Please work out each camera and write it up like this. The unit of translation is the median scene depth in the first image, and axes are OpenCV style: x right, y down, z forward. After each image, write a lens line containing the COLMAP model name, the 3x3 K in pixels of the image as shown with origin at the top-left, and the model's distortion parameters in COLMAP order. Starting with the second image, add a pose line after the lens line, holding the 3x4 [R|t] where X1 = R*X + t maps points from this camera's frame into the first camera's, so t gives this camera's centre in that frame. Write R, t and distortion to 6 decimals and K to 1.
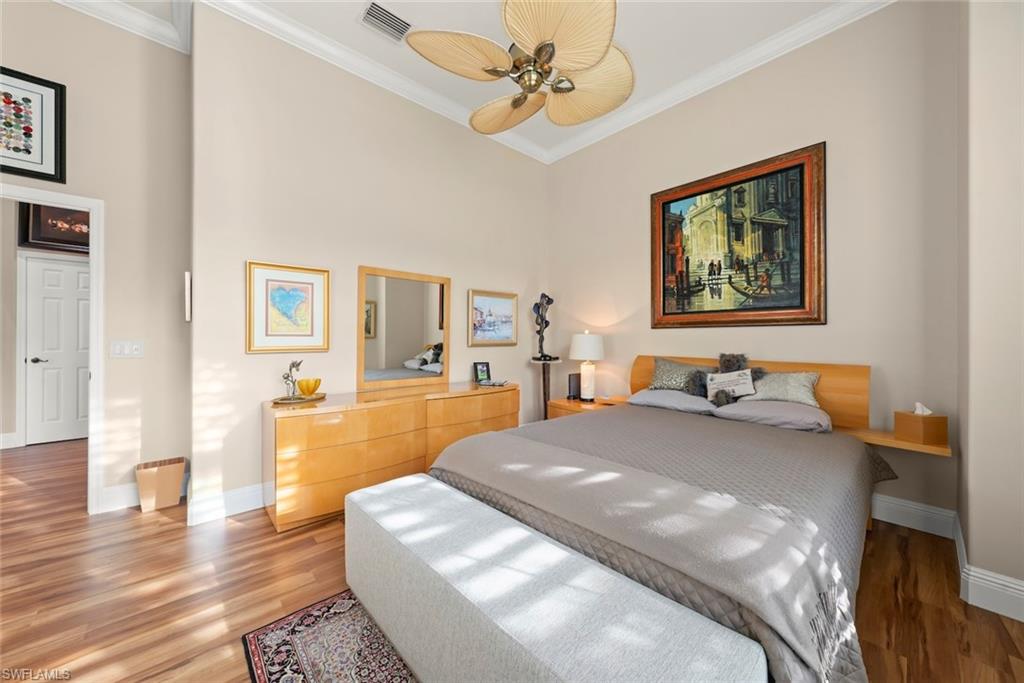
lens RADIAL K [[371.7, 0, 513.5], [0, 371.7, 338.0], [0, 0, 1]] dist [-0.002023, 0.001060]
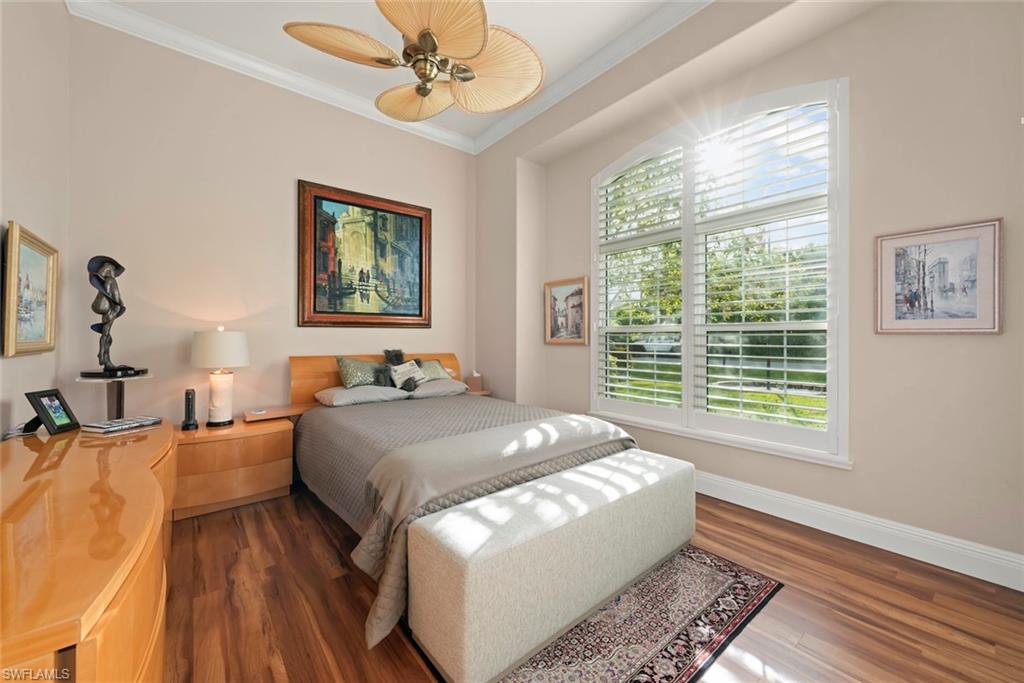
lens RADIAL K [[391.8, 0, 512.8], [0, 391.8, 336.4], [0, 0, 1]] dist [0.000606, -0.000672]
pose [[0.057321, 0.001571, 0.998355, -0.624034], [0.000302, 0.999999, -0.001591, 0.000167], [-0.998356, 0.000392, 0.057321, 0.469762]]
